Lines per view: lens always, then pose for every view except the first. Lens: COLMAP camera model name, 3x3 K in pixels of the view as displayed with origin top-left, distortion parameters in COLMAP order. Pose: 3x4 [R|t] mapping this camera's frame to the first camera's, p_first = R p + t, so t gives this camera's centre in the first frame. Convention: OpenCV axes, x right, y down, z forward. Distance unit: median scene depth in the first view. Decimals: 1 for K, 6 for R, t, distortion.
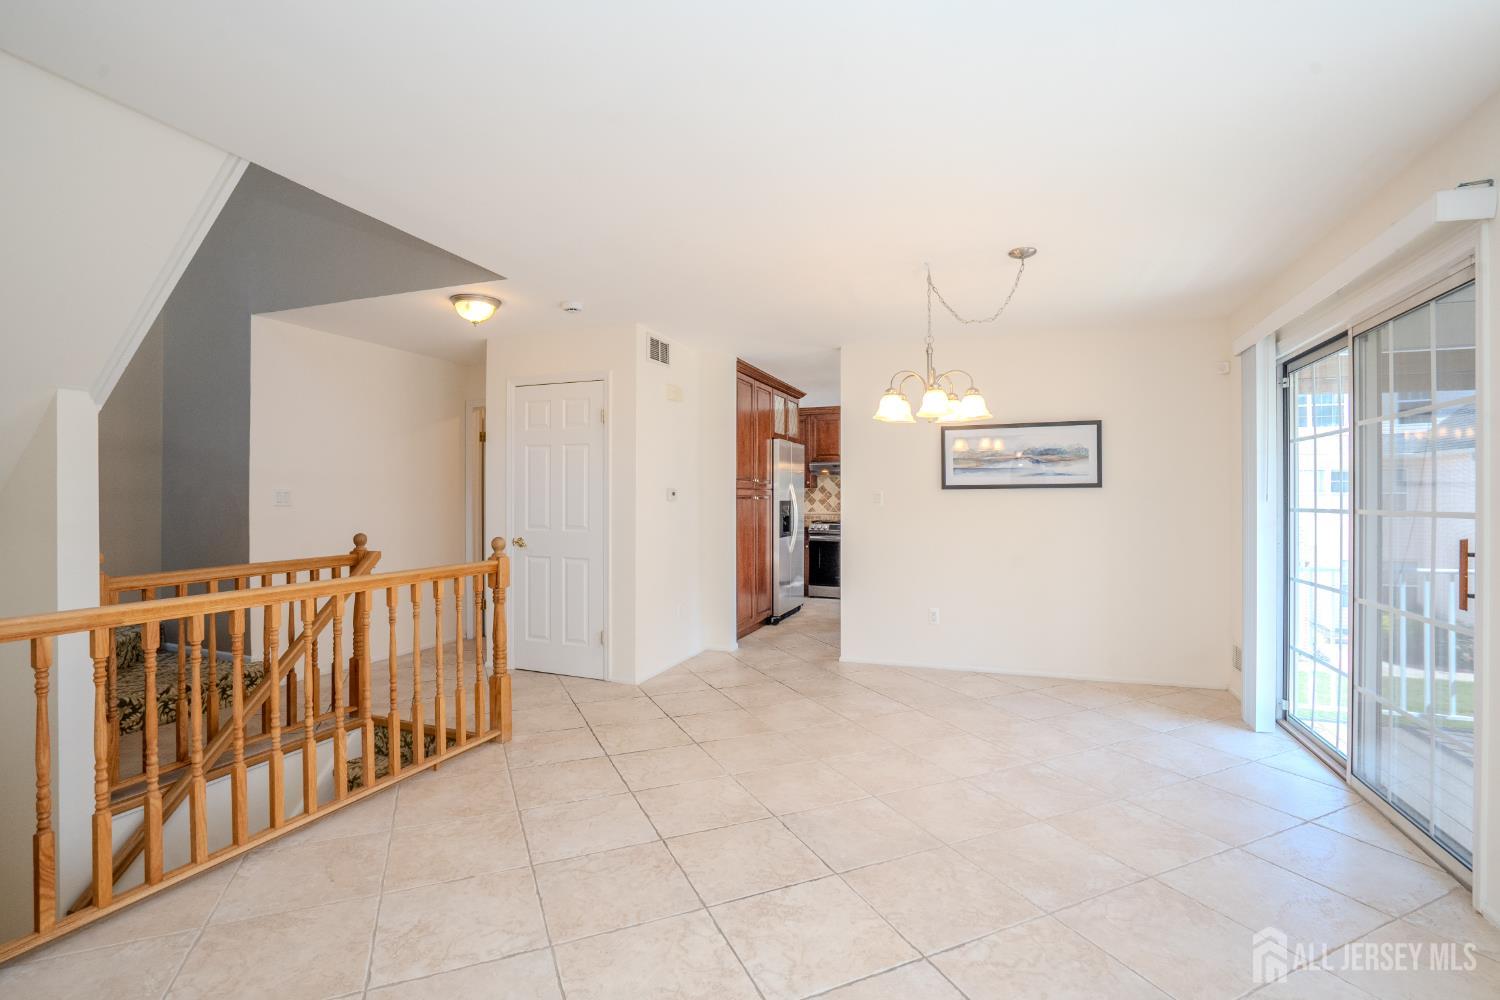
lens RADIAL K [[694.0, 0, 748.0], [0, 694.0, 498.4], [0, 0, 1]] dist [-0.039959, 0.008012]
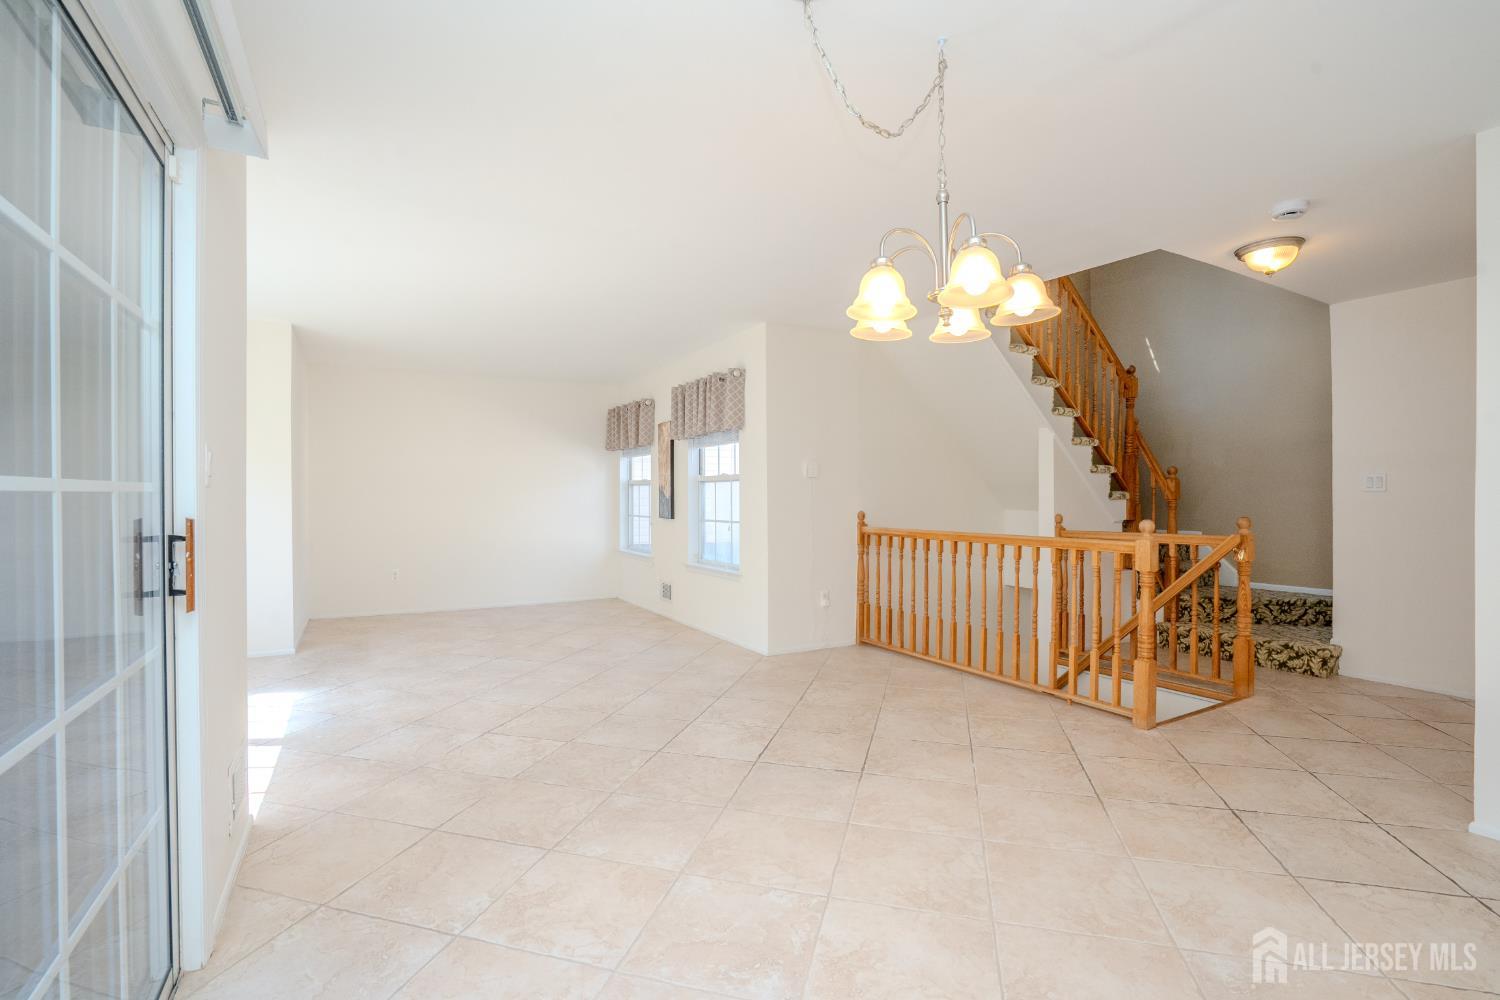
lens RADIAL K [[694.0, 0, 758.6], [0, 694.0, 499.2], [0, 0, 1]] dist [-0.039959, 0.008012]
pose [[-0.630533, 0.001414, -0.776161, 0.561359], [0.002310, 0.999997, -0.000055, 0.018422], [0.776159, -0.001827, -0.630535, 0.891108]]
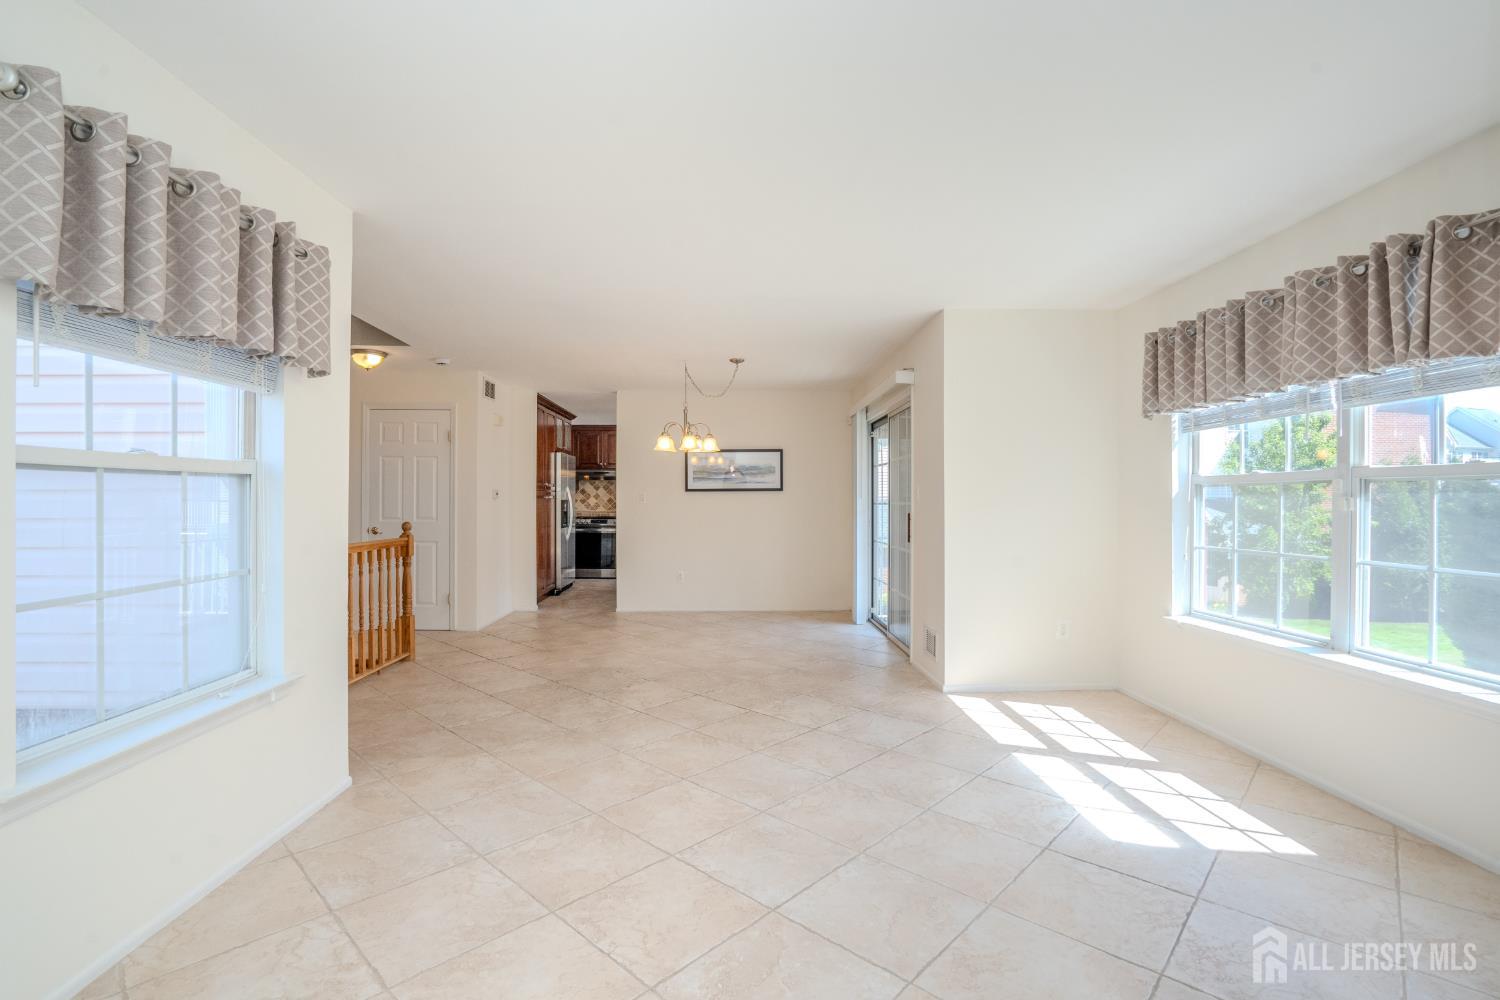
lens RADIAL K [[694.0, 0, 750.1], [0, 694.0, 502.1], [0, 0, 1]] dist [-0.039959, 0.008012]
pose [[0.921835, 0.000240, 0.387583, -0.189178], [-0.000825, 0.999999, 0.001342, 0.007851], [-0.387582, -0.001557, 0.921834, -0.479221]]
